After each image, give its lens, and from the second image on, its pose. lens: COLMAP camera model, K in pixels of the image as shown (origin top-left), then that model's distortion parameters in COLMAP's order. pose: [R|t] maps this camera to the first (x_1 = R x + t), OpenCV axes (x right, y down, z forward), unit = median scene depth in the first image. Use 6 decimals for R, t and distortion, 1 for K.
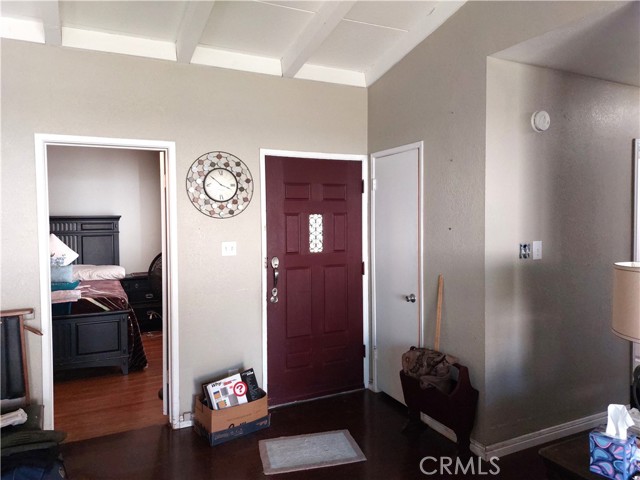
lens RADIAL K [[452.0, 0, 320.0], [0, 452.0, 240.0], [0, 0, 1]] dist [0.020656, -0.002082]
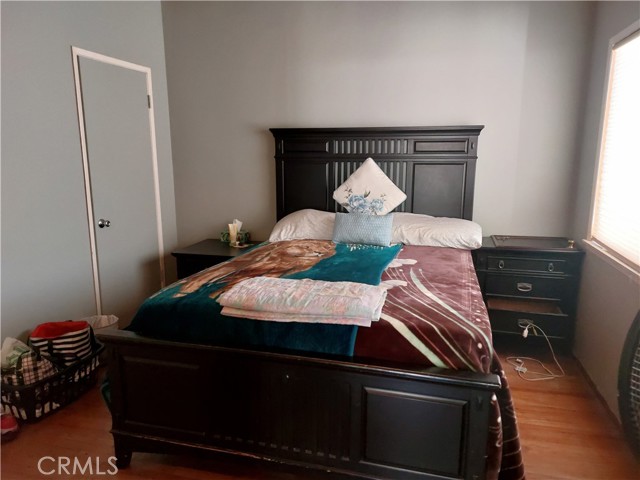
lens RADIAL K [[452.0, 0, 320.0], [0, 452.0, 240.0], [0, 0, 1]] dist [0.020656, -0.002082]
pose [[0.745074, 0.133152, -0.653556, -0.248301], [-0.032674, 0.985981, 0.163628, -0.003154], [0.666181, -0.100560, 0.738979, 0.535721]]
